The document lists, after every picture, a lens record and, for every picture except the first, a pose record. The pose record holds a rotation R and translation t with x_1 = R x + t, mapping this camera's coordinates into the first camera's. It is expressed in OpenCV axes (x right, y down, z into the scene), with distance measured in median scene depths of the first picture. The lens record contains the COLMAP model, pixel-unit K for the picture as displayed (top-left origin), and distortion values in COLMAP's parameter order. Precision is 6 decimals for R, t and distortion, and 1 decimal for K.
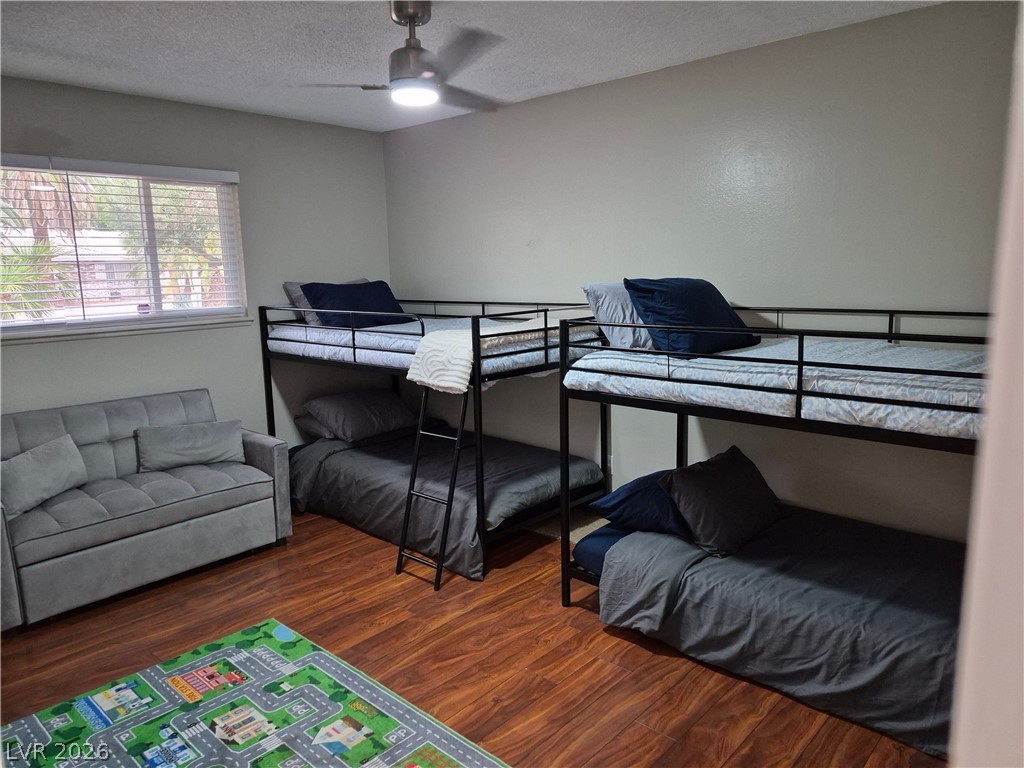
lens RADIAL K [[709.8, 0, 511.9], [0, 709.8, 378.8], [0, 0, 1]] dist [0.071945, -0.067266]
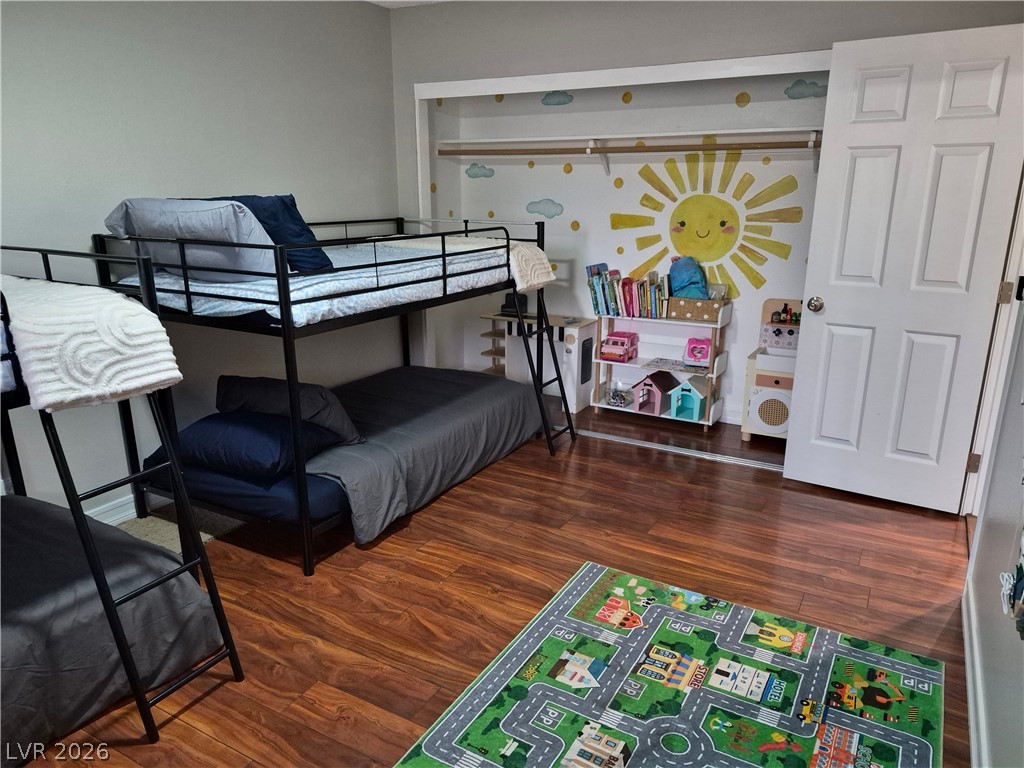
lens RADIAL K [[709.8, 0, 511.7], [0, 709.8, 387.7], [0, 0, 1]] dist [0.071945, -0.067266]
pose [[-0.217490, -0.245938, 0.944570, -0.938585], [0.157719, 0.946163, 0.282668, -0.139235], [-0.963236, 0.210454, -0.166992, 1.057678]]
